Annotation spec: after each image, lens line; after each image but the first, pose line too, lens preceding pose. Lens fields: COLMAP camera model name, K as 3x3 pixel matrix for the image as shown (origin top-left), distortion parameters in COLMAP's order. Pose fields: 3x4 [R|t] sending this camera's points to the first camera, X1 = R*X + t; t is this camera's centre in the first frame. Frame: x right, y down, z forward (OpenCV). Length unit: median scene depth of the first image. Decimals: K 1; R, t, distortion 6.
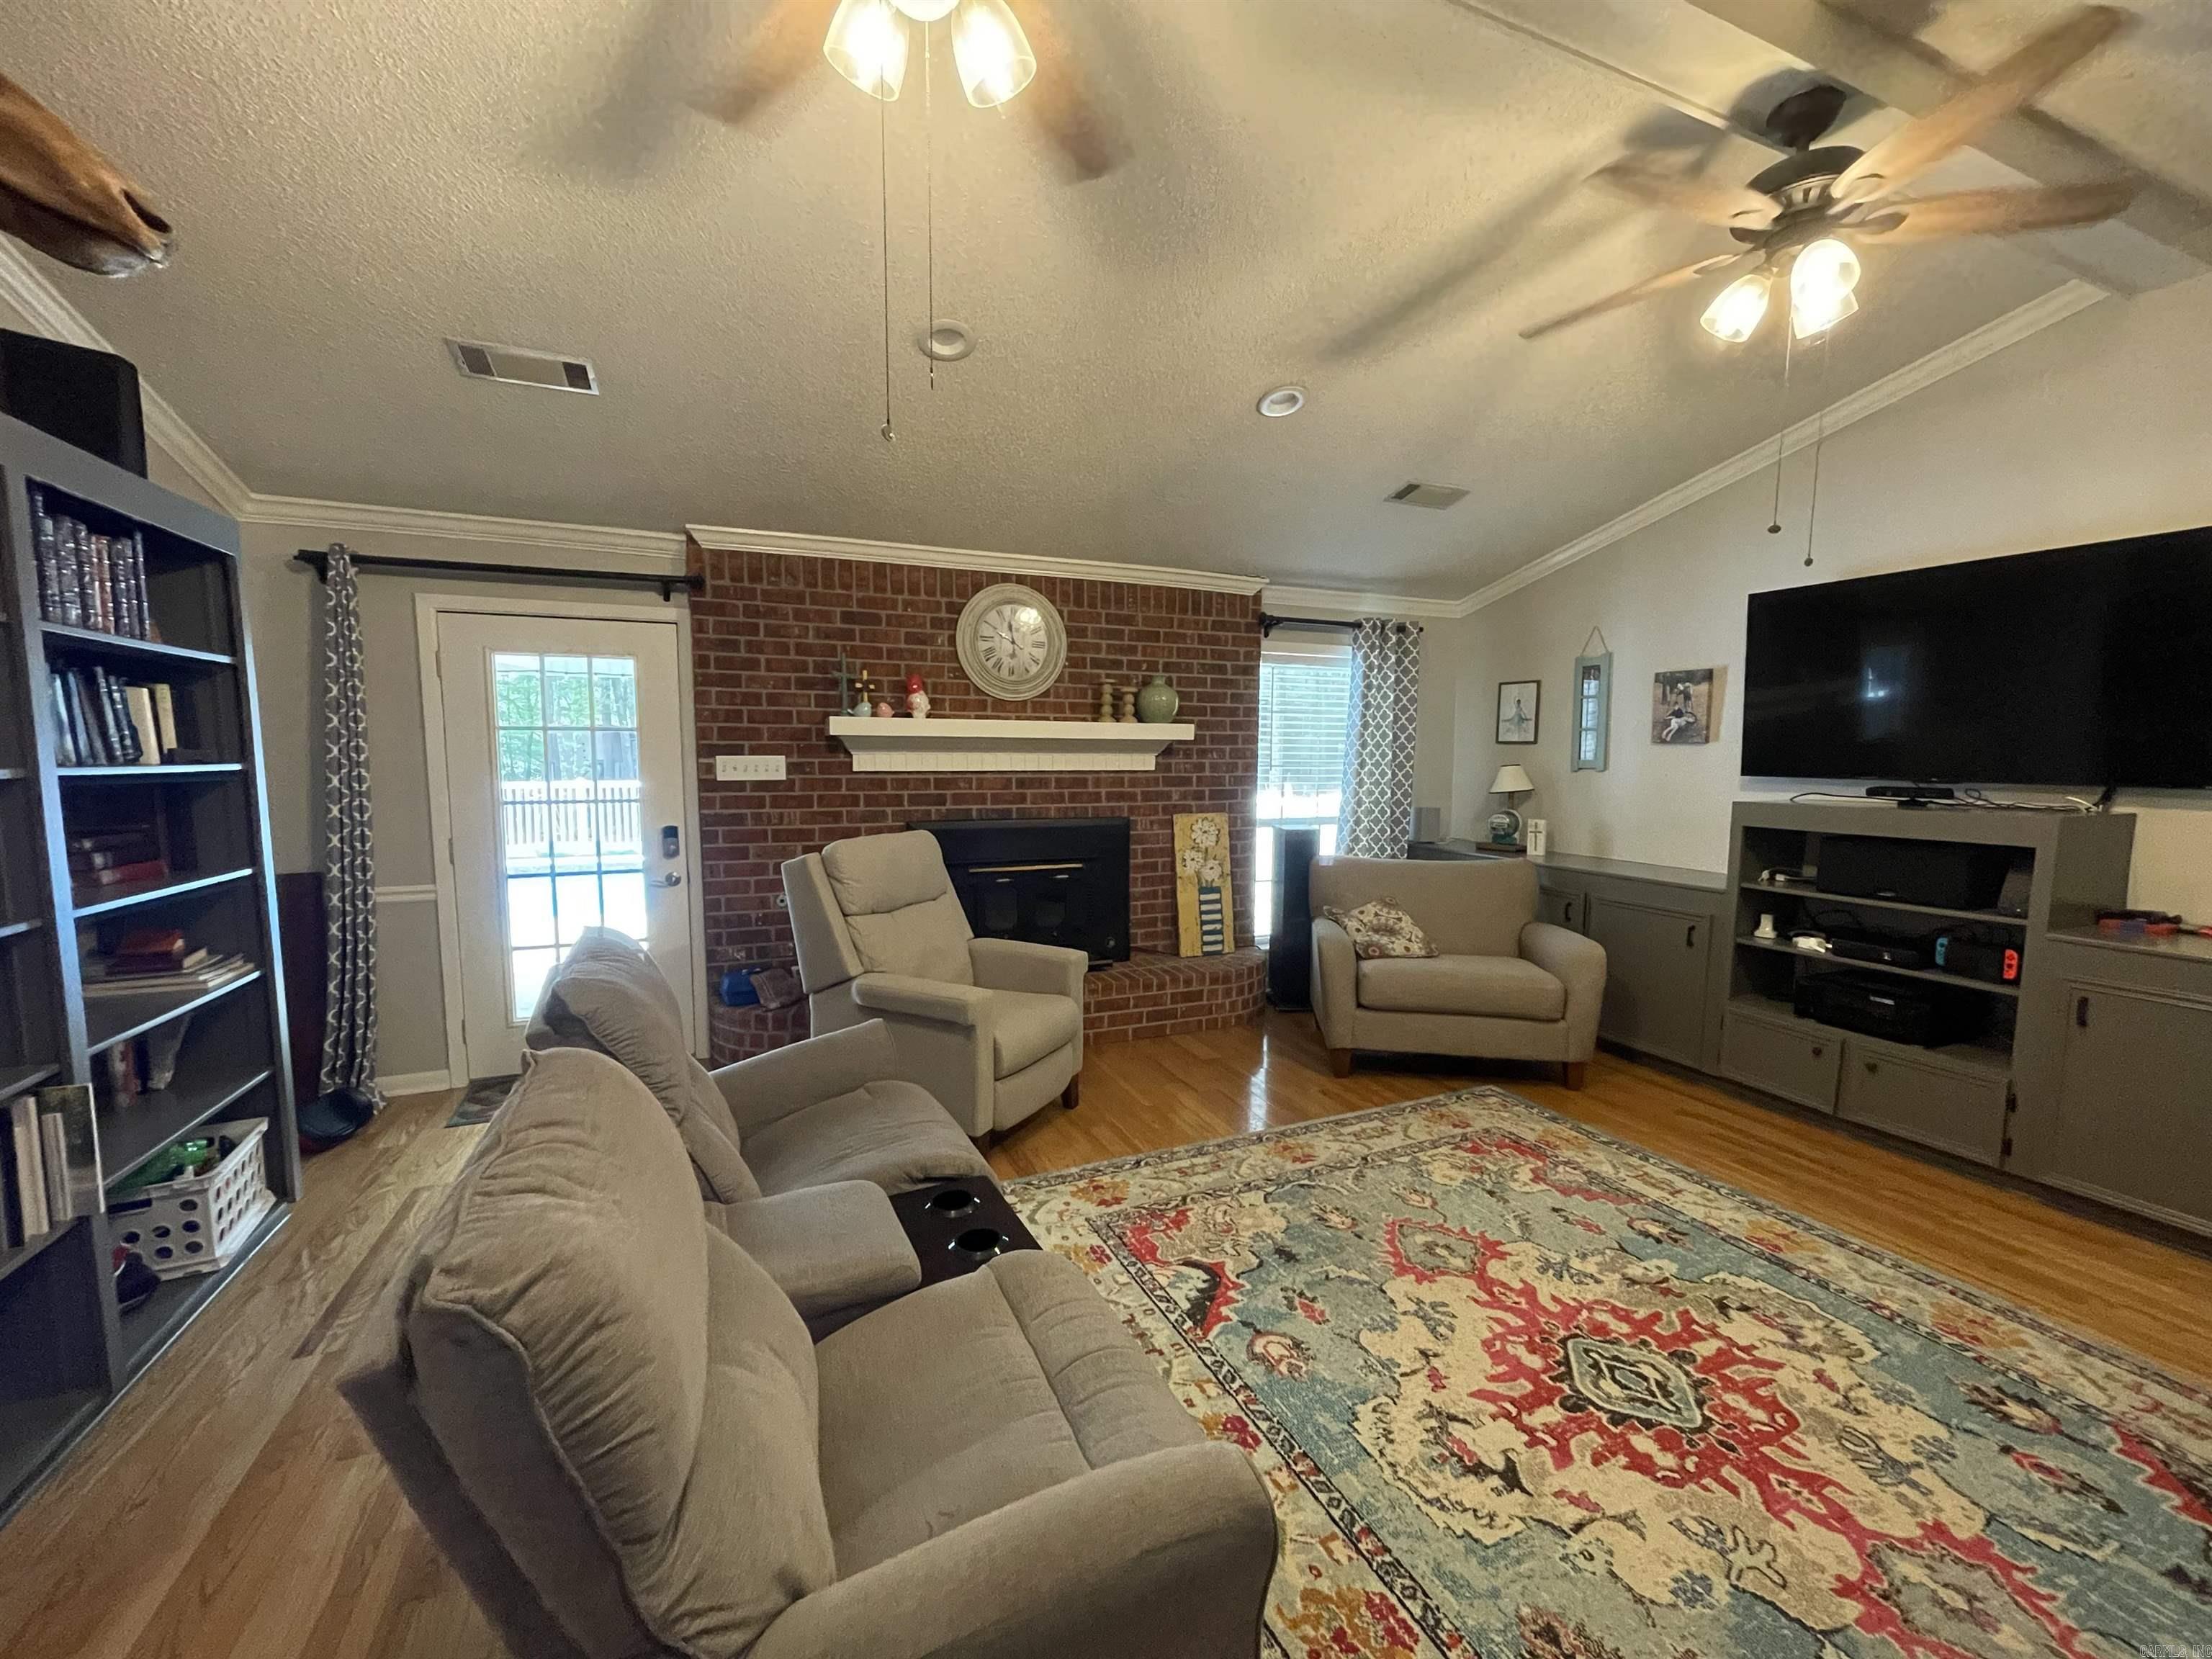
lens RADIAL K [[889.4, 0, 1109.4], [0, 889.4, 834.5], [0, 0, 1]] dist [-0.000292, 0.000126]
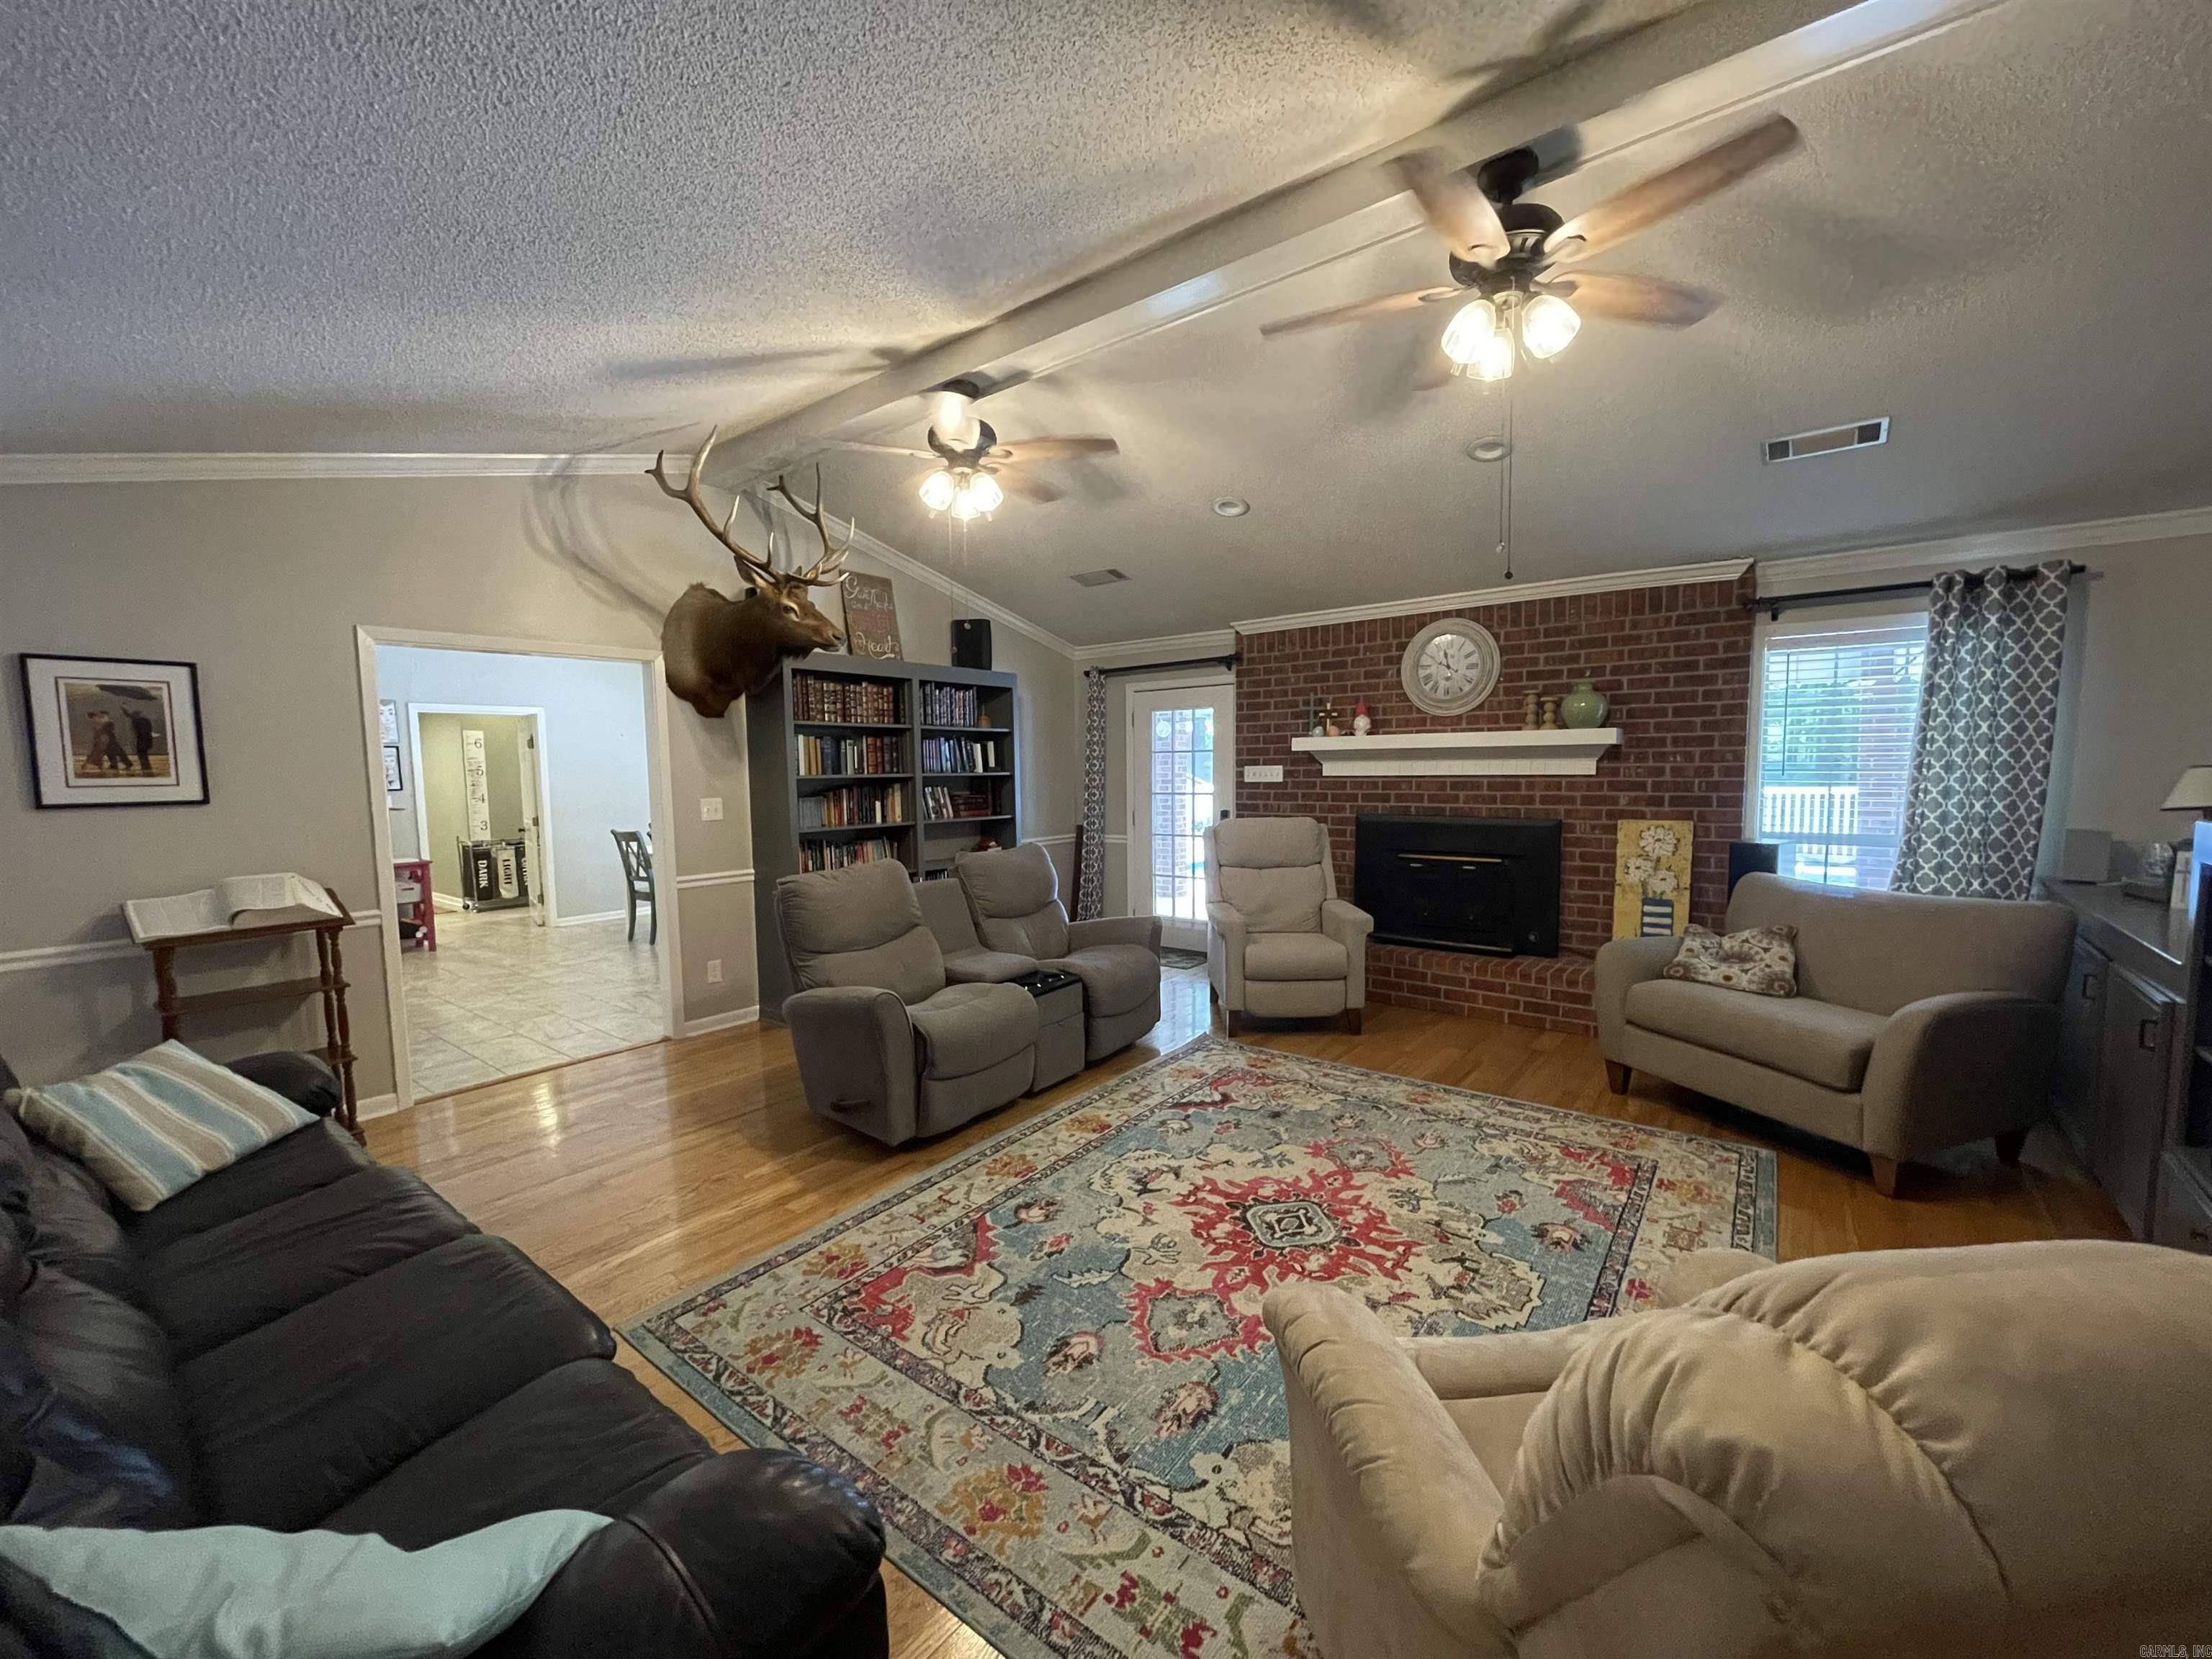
lens RADIAL K [[889.4, 0, 1111.8], [0, 889.4, 837.9], [0, 0, 1]] dist [-0.000292, 0.000126]
pose [[0.482088, 0.059207, -0.874120, 0.825218], [-0.064525, 0.997404, 0.031971, 0.002663], [0.873744, 0.040990, 0.484657, 0.043735]]
